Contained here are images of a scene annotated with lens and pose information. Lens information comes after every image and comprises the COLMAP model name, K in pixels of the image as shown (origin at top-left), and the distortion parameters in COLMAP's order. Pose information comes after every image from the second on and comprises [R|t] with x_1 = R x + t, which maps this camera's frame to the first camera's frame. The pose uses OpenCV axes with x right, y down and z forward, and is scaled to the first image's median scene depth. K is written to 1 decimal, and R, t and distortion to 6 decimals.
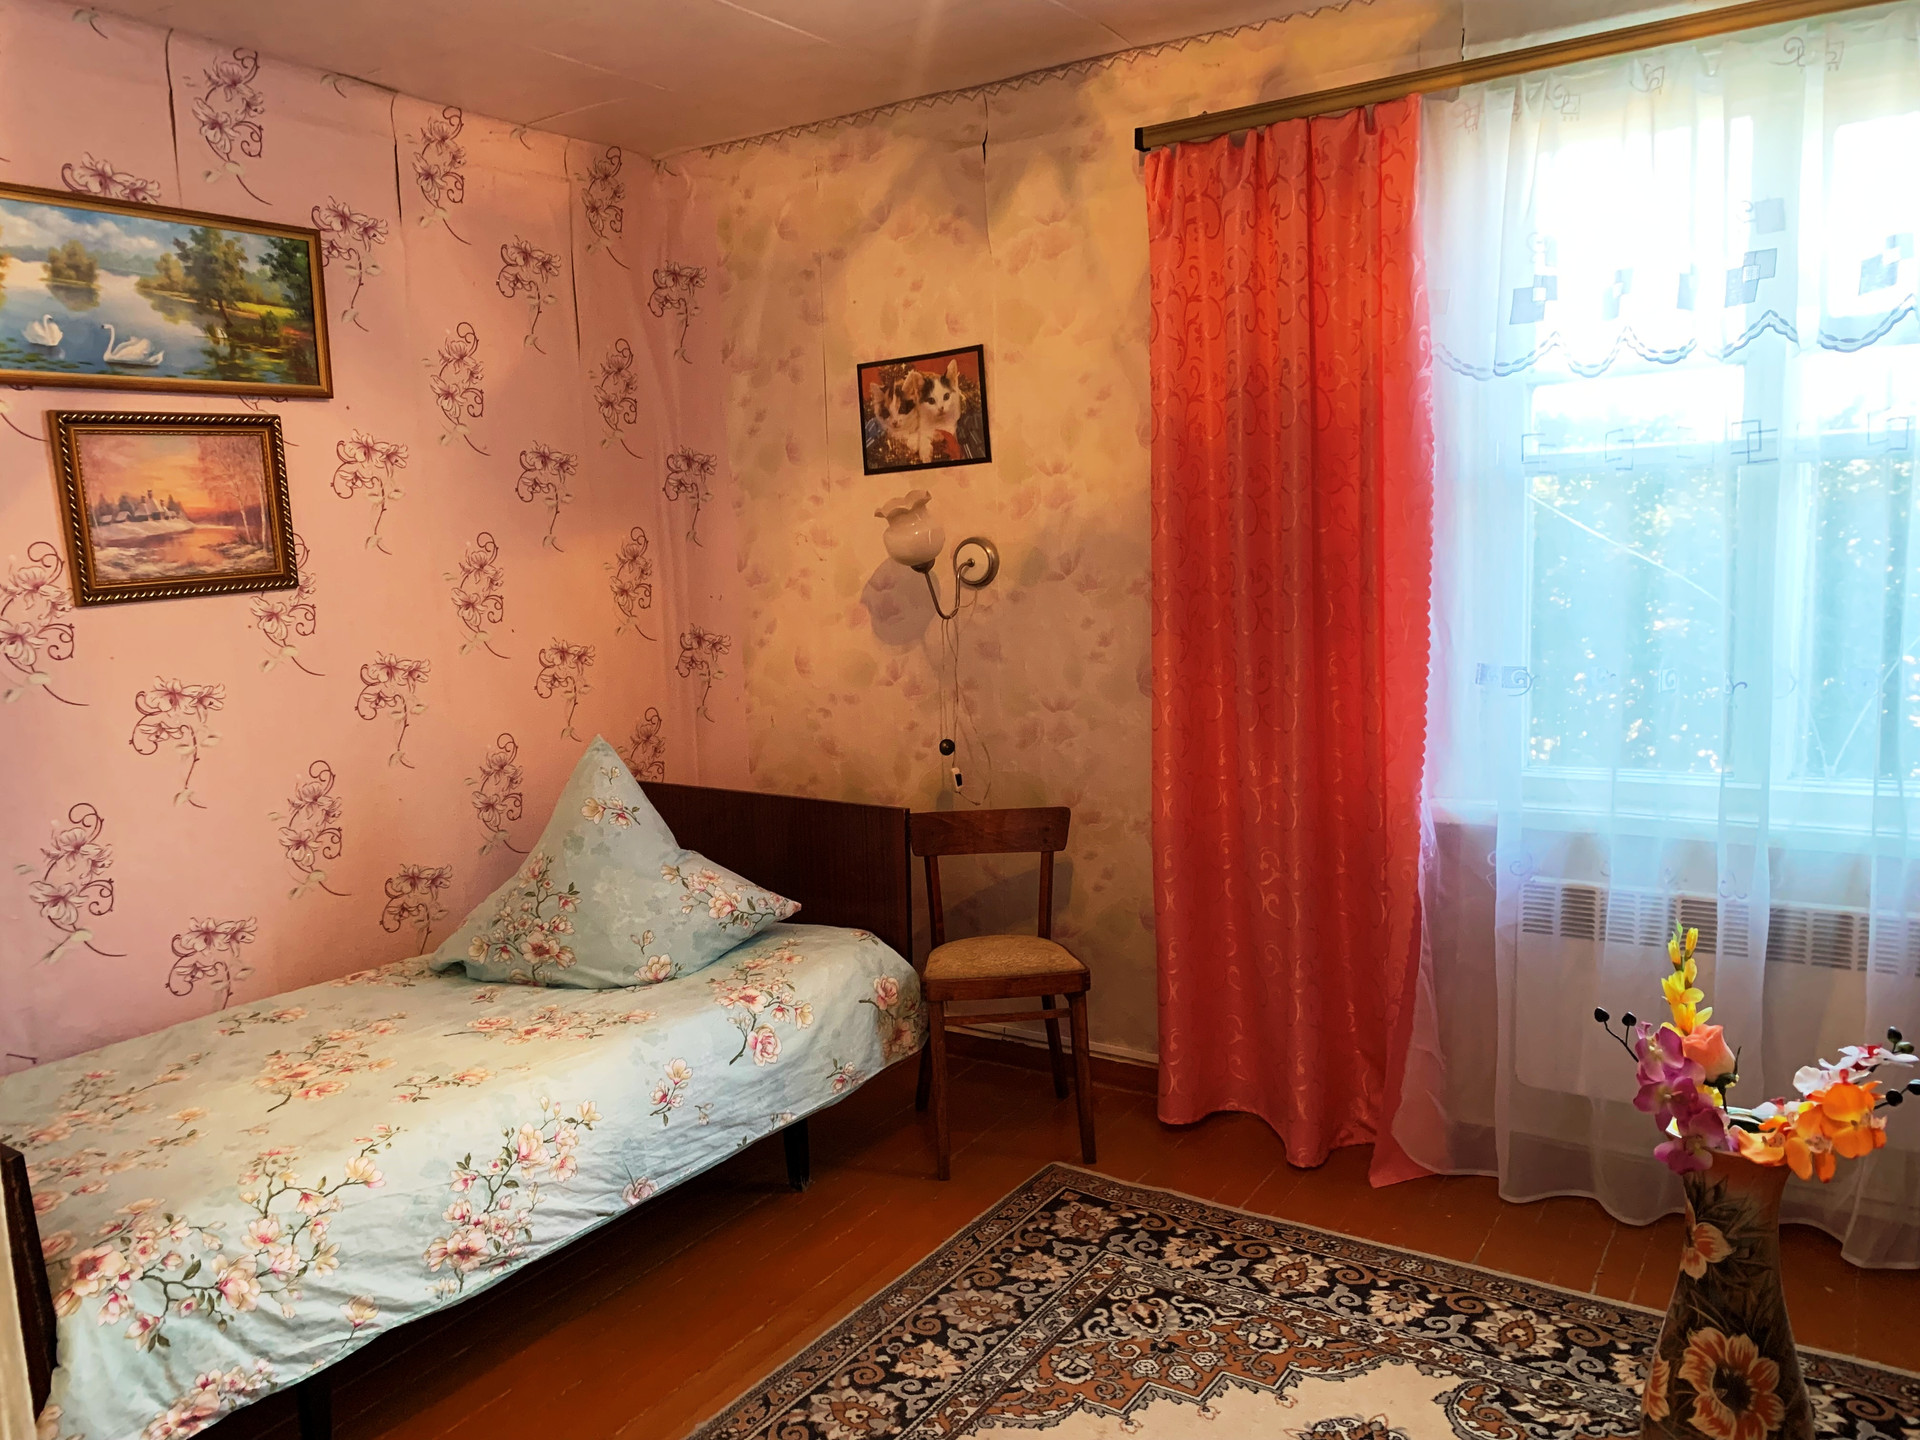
lens RADIAL K [[1444.4, 0, 954.5], [0, 1444.4, 759.7], [0, 0, 1]] dist [0.010585, -0.026155]
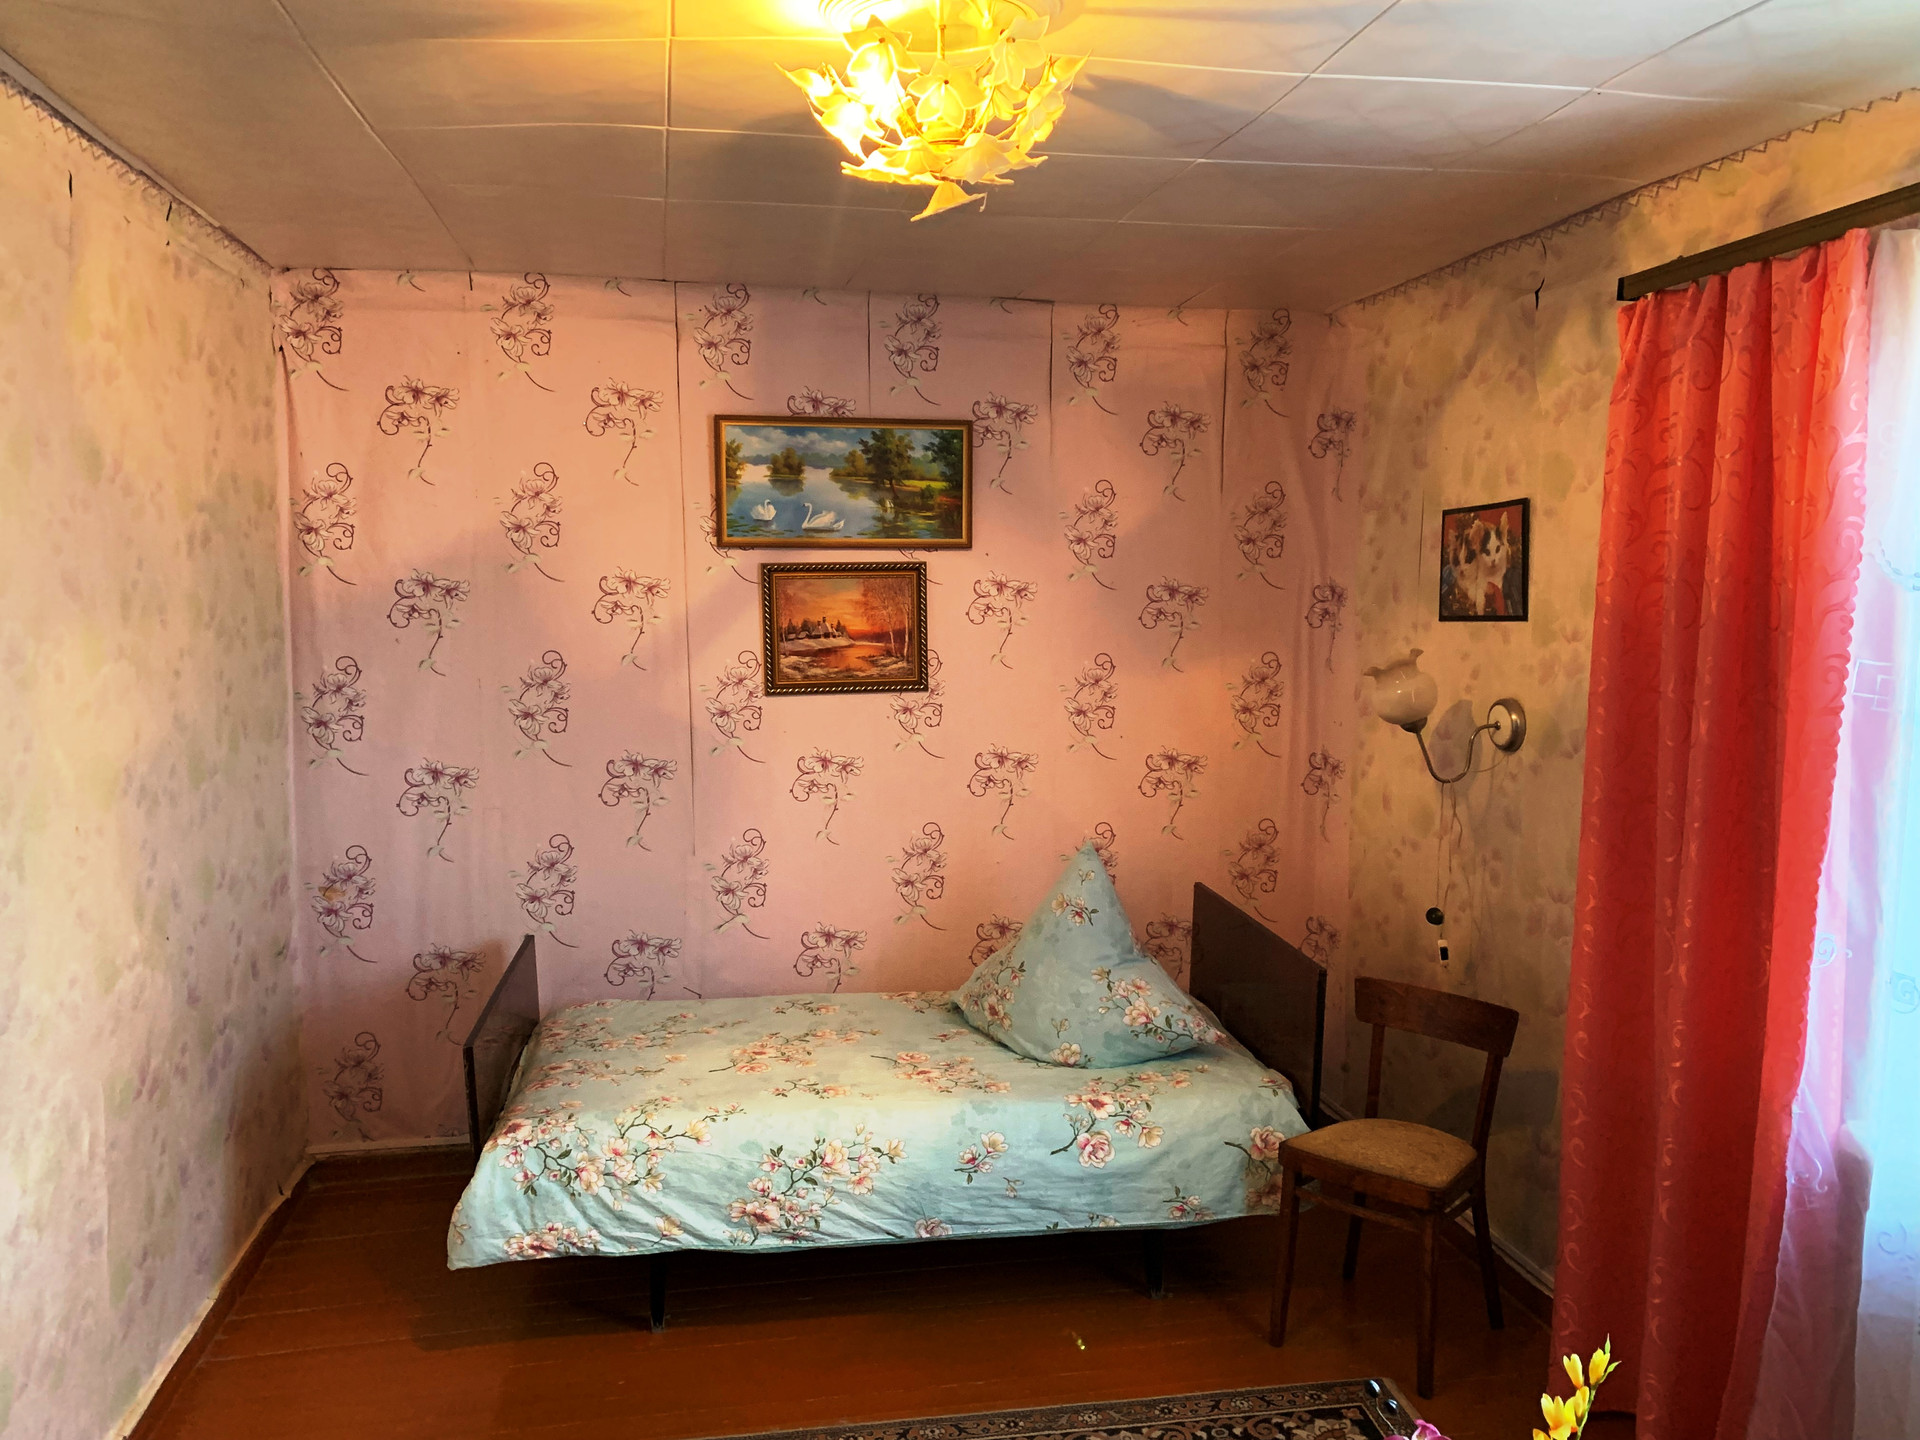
lens RADIAL K [[1435.4, 0, 960.0], [0, 1435.4, 720.0], [0, 0, 1]] dist [0.105519, -0.322780]
pose [[0.689213, 0.114658, -0.715430, 0.548154], [-0.148932, 0.988734, 0.014985, -0.127169], [0.709088, 0.096223, 0.698524, 0.122236]]
